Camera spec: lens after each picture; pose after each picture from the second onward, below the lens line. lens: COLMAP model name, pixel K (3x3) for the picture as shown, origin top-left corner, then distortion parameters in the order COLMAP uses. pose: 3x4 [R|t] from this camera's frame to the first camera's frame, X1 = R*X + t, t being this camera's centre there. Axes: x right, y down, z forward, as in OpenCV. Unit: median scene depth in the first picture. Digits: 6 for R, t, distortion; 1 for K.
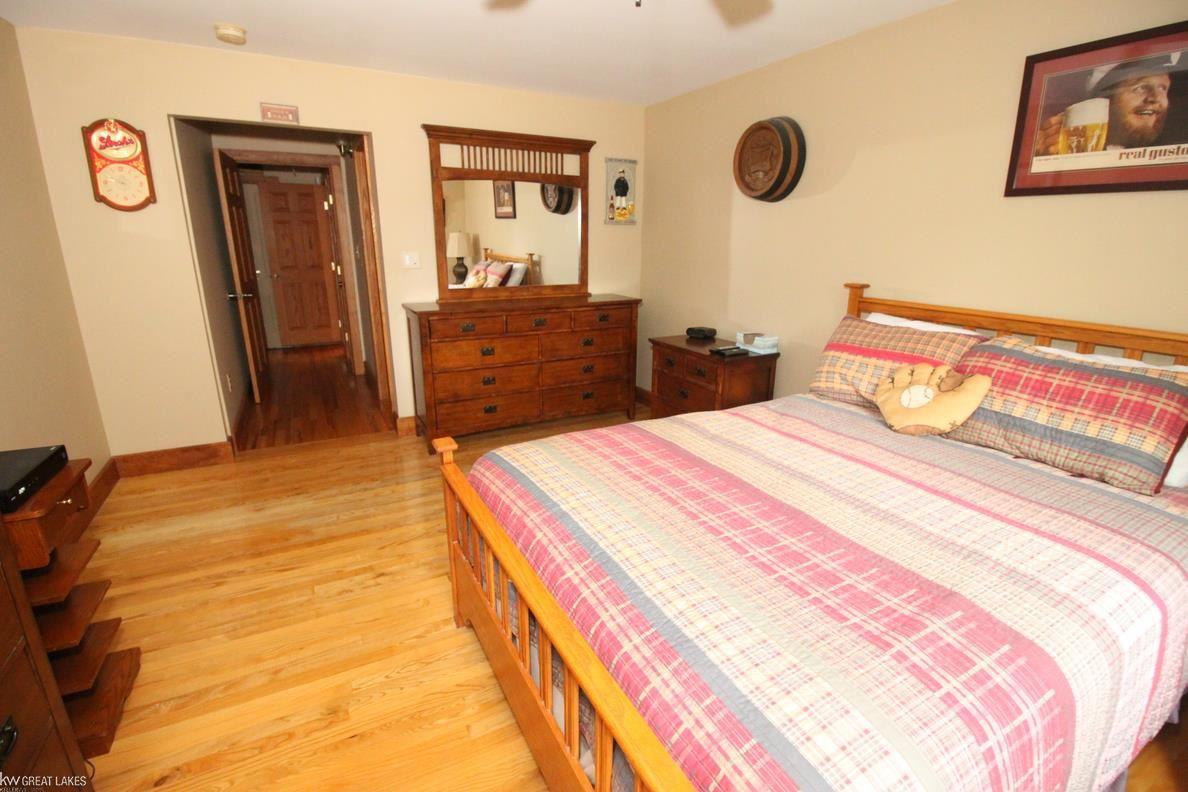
lens RADIAL K [[549.9, 0, 599.2], [0, 549.9, 394.9], [0, 0, 1]] dist [-0.001207, -0.009460]
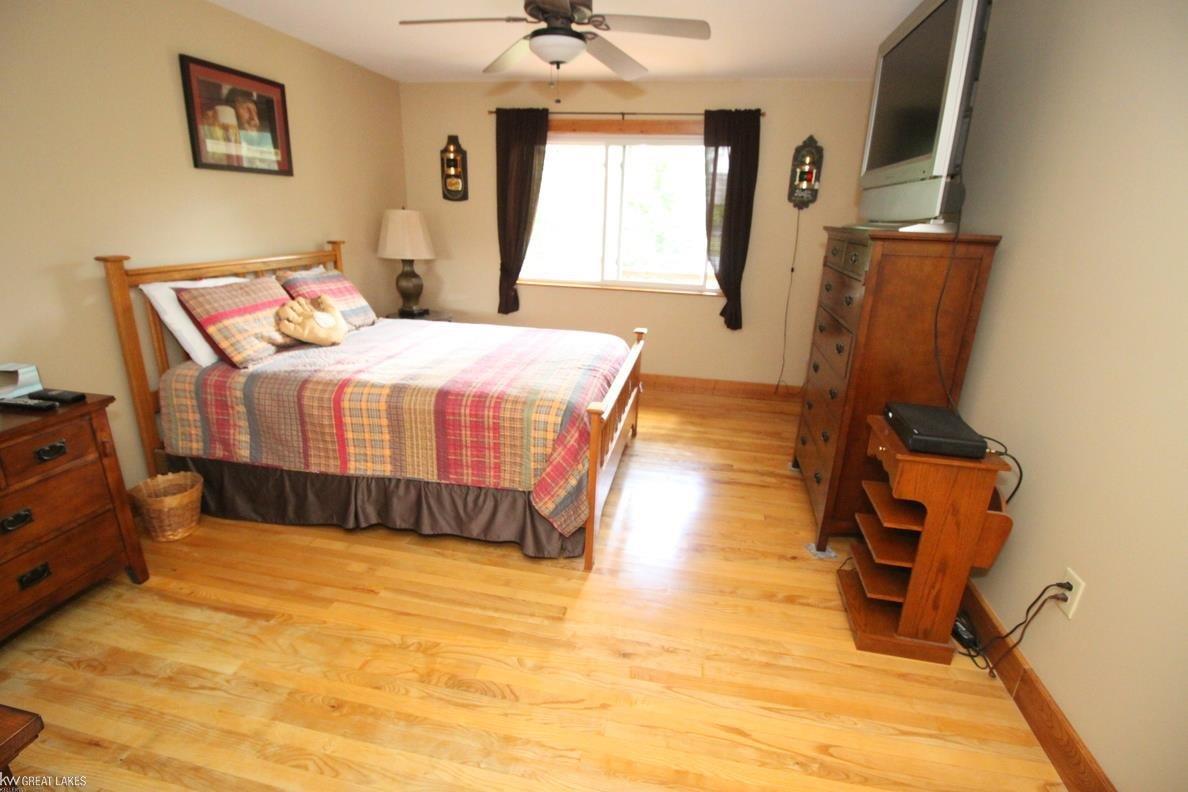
lens RADIAL K [[549.9, 0, 599.2], [0, 549.9, 394.9], [0, 0, 1]] dist [-0.001207, -0.009460]
pose [[-0.769886, -0.228158, 0.596004, -0.890874], [0.145181, 0.846806, 0.511705, -0.467344], [-0.621449, 0.480483, -0.618820, 1.580772]]
